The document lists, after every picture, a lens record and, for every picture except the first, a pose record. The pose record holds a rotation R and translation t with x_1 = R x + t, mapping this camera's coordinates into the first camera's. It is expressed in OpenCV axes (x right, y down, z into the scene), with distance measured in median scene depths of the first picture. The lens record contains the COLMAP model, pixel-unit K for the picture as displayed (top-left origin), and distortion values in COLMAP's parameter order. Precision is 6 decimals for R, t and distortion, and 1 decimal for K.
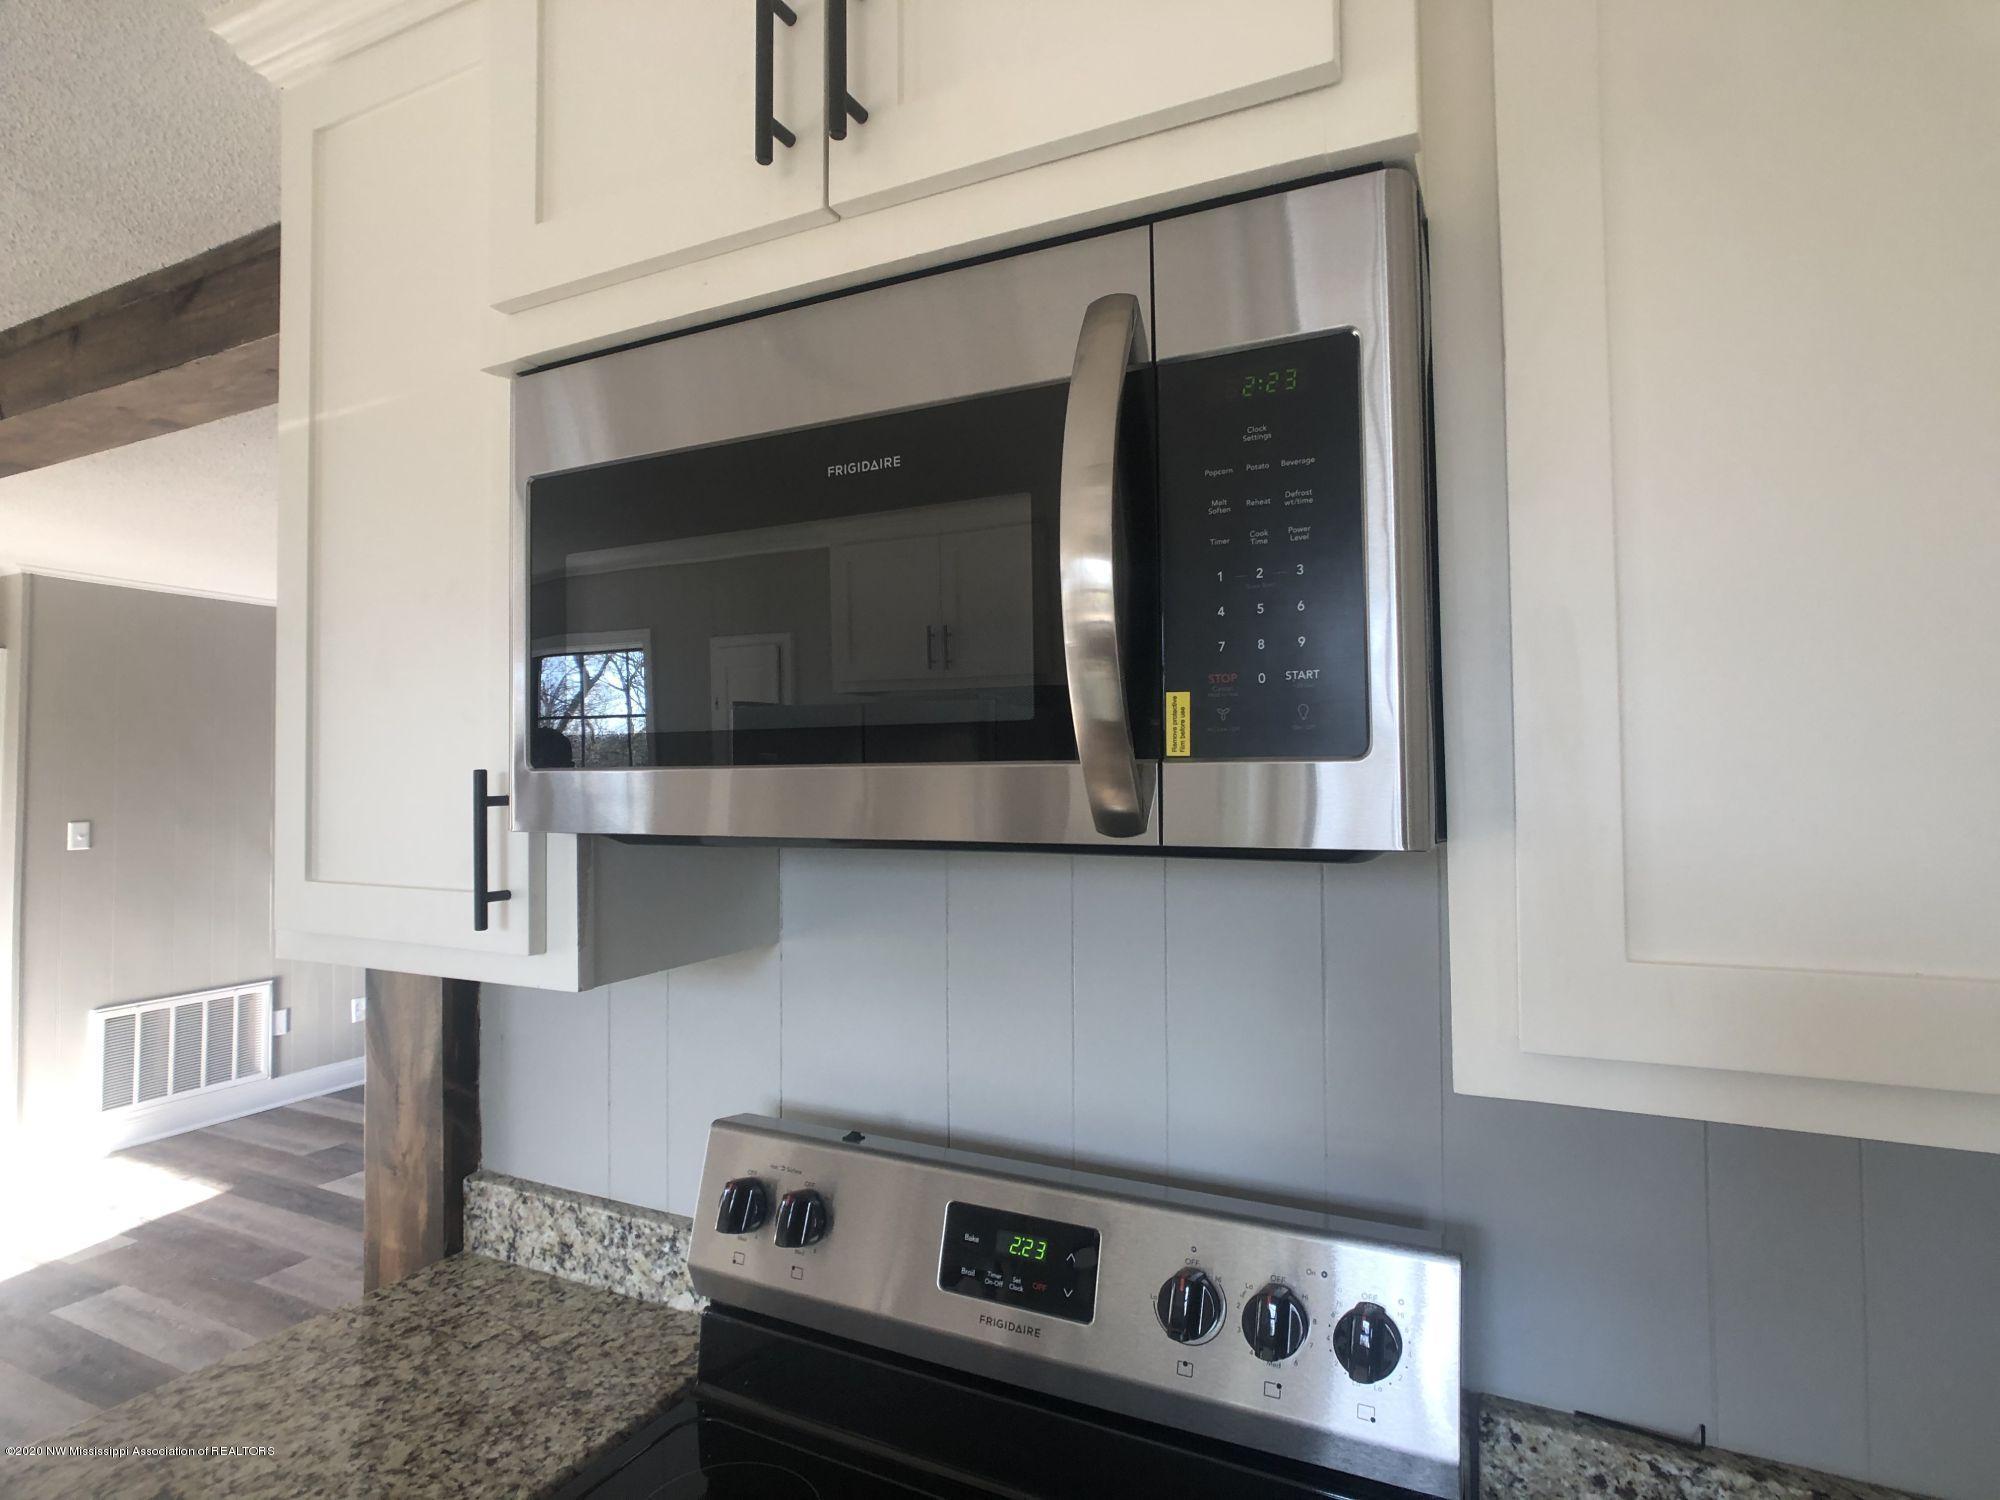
lens RADIAL K [[1069.8, 0, 1009.4], [0, 1069.8, 740.3], [0, 0, 1]] dist [-0.048058, 0.024156]
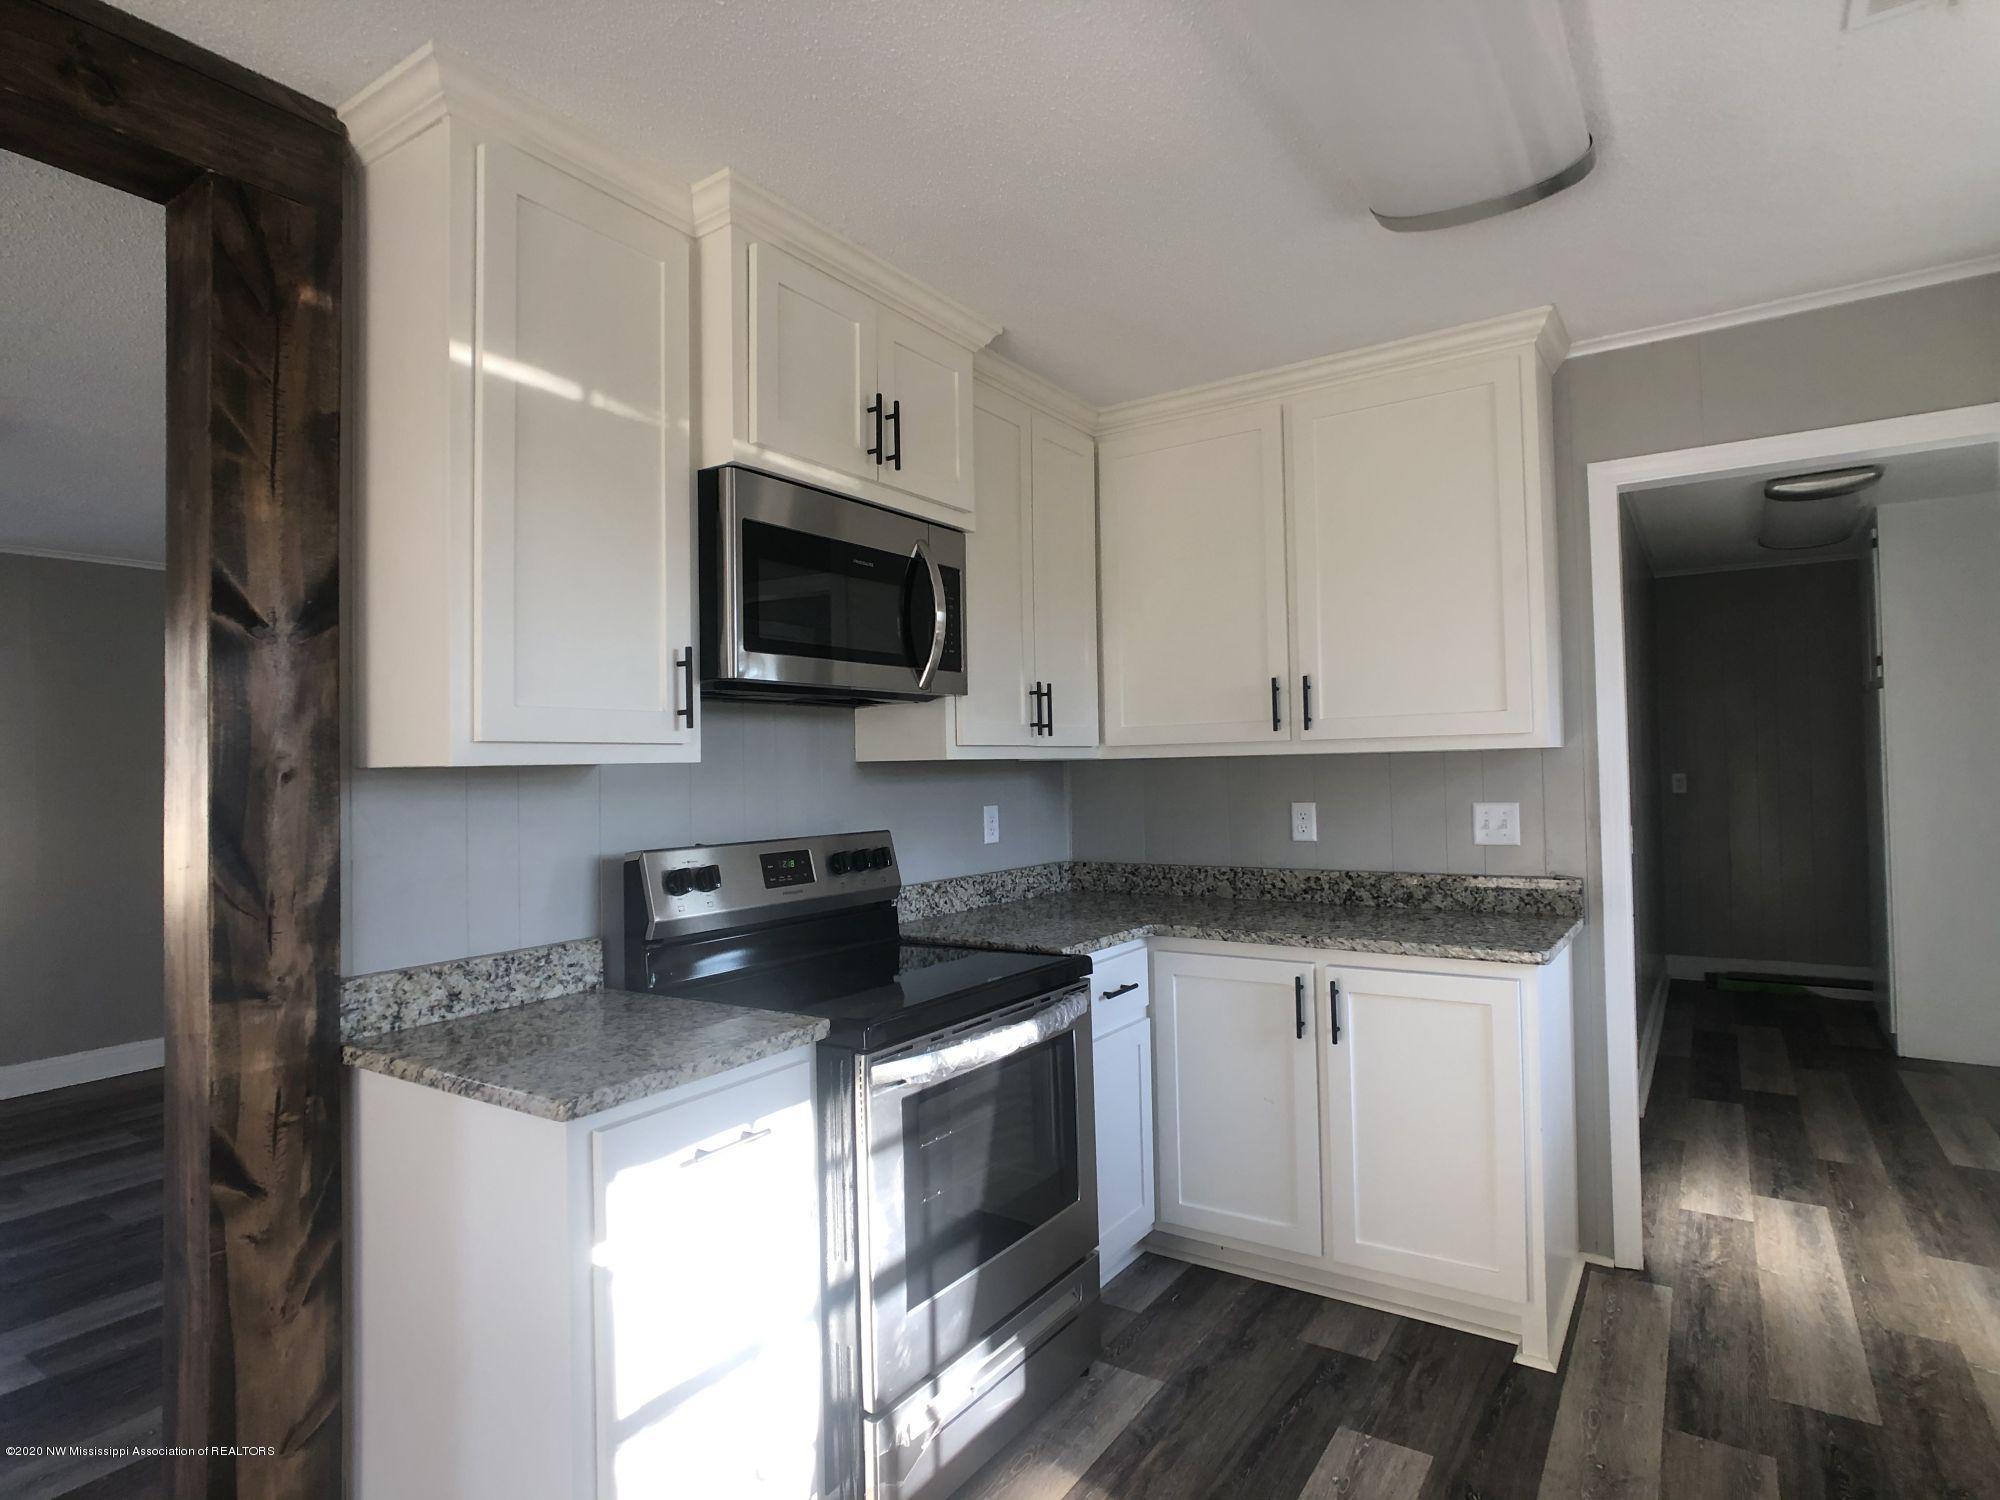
lens RADIAL K [[1069.8, 0, 1009.4], [0, 1069.8, 740.3], [0, 0, 1]] dist [-0.048058, 0.024156]
pose [[0.137019, 0.032352, 0.990040, -1.713284], [-0.014250, 0.999427, -0.030687, 0.179435], [-0.990466, -0.009903, 0.137402, 0.093370]]
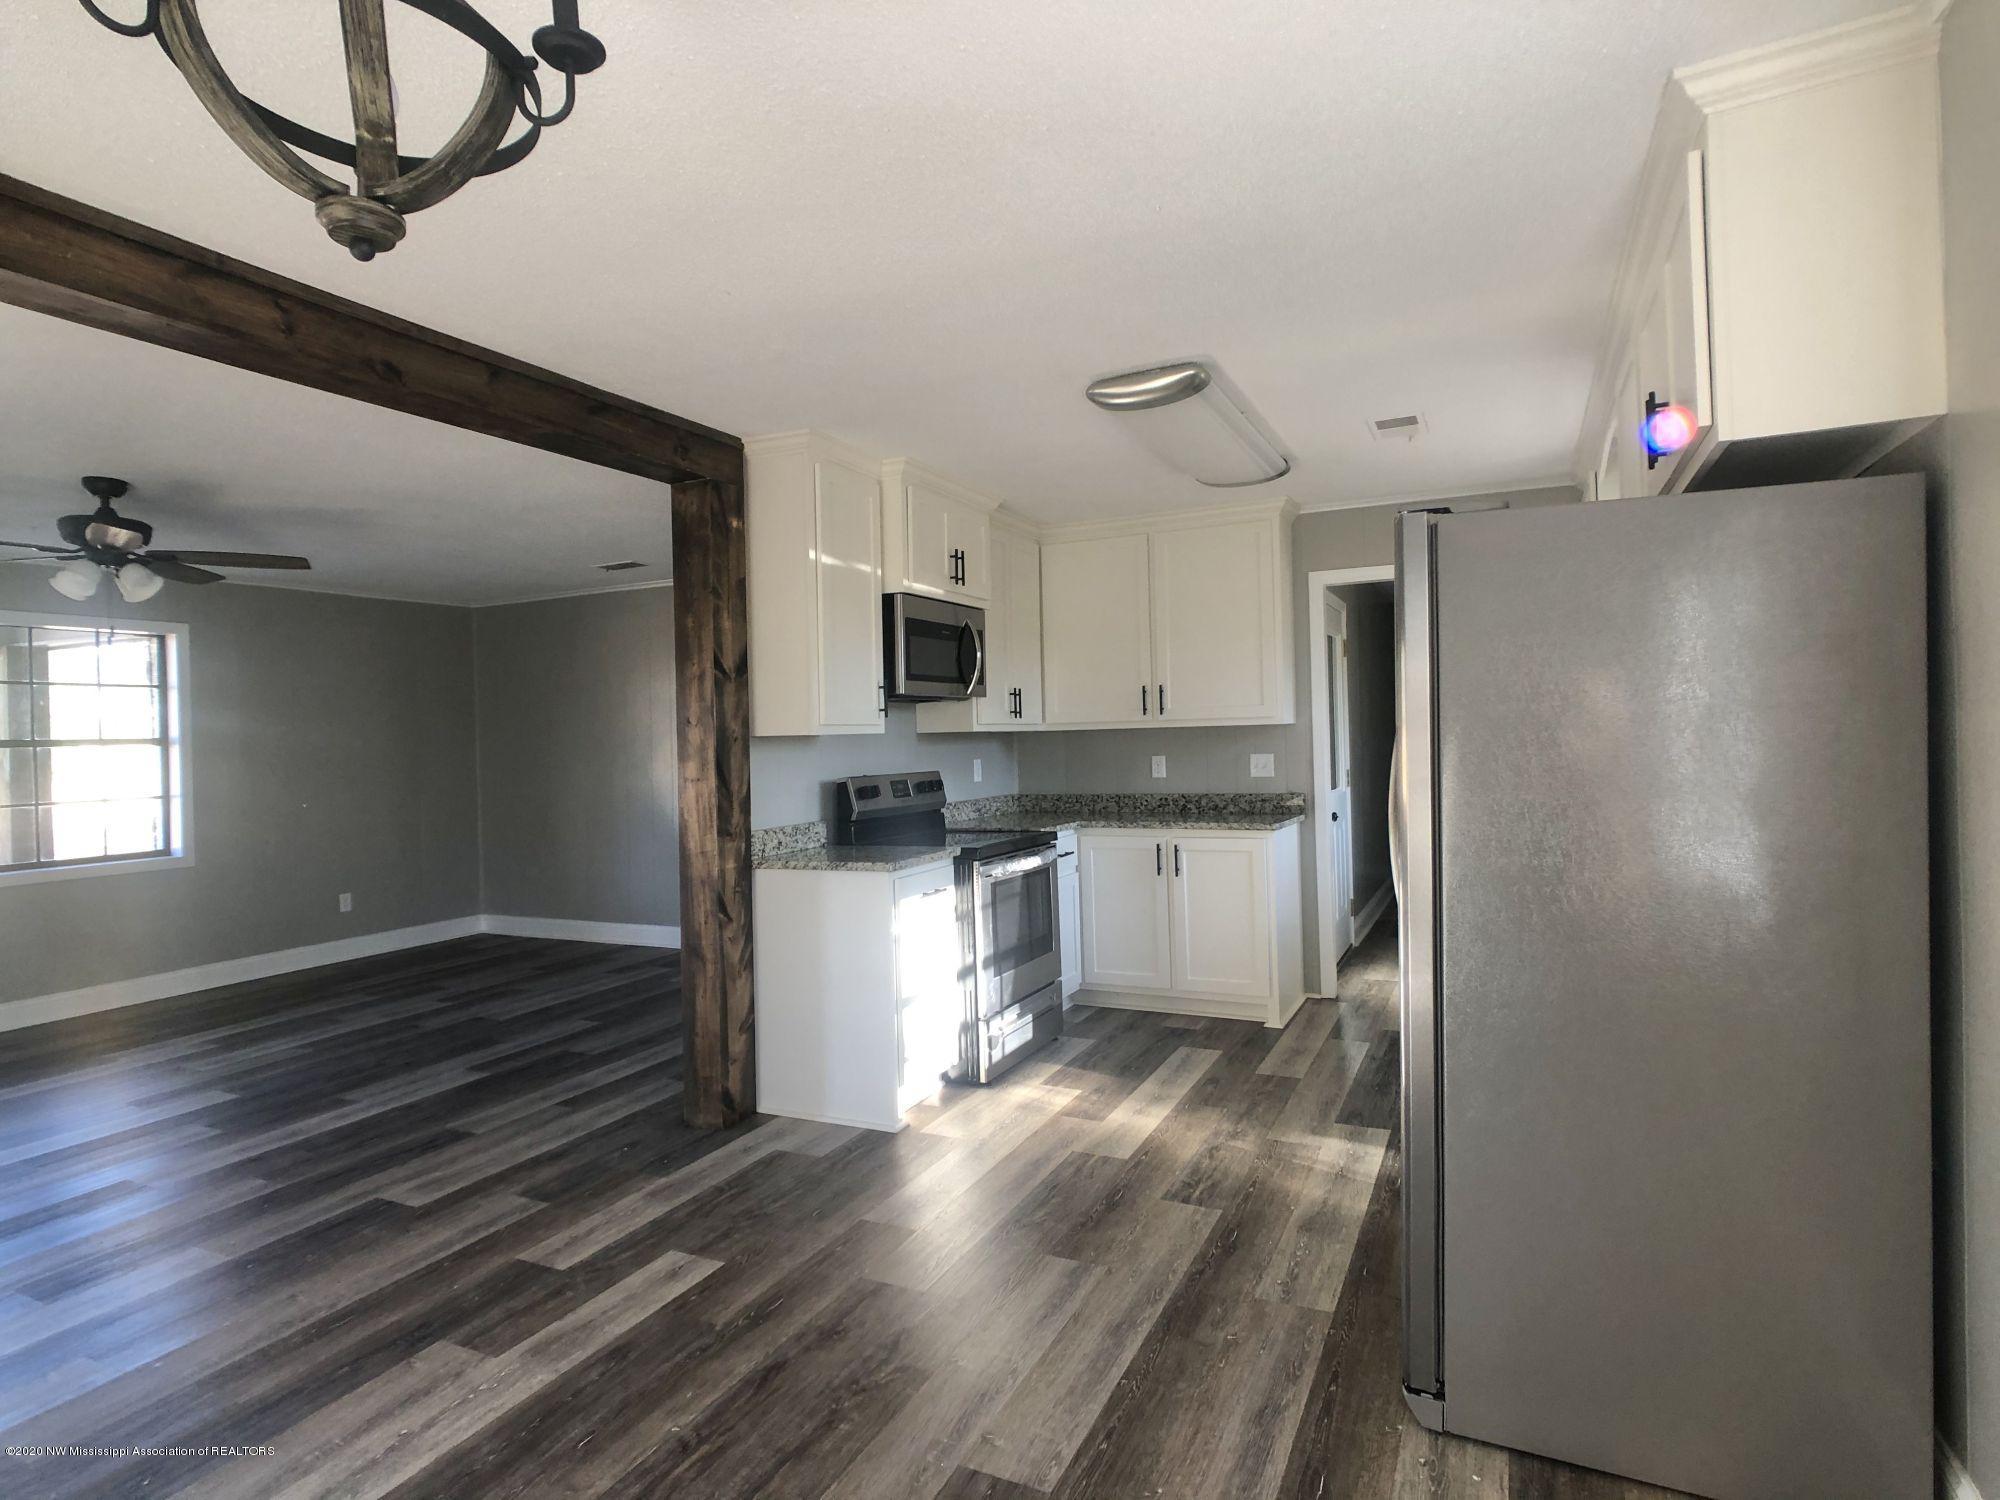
lens RADIAL K [[1069.8, 0, 1009.4], [0, 1069.8, 740.3], [0, 0, 1]] dist [-0.048058, 0.024156]
pose [[-0.008671, 0.006790, 0.999939, -3.437230], [-0.006576, 0.999955, -0.006847, 0.209483], [-0.999941, -0.006635, -0.008626, 0.388039]]
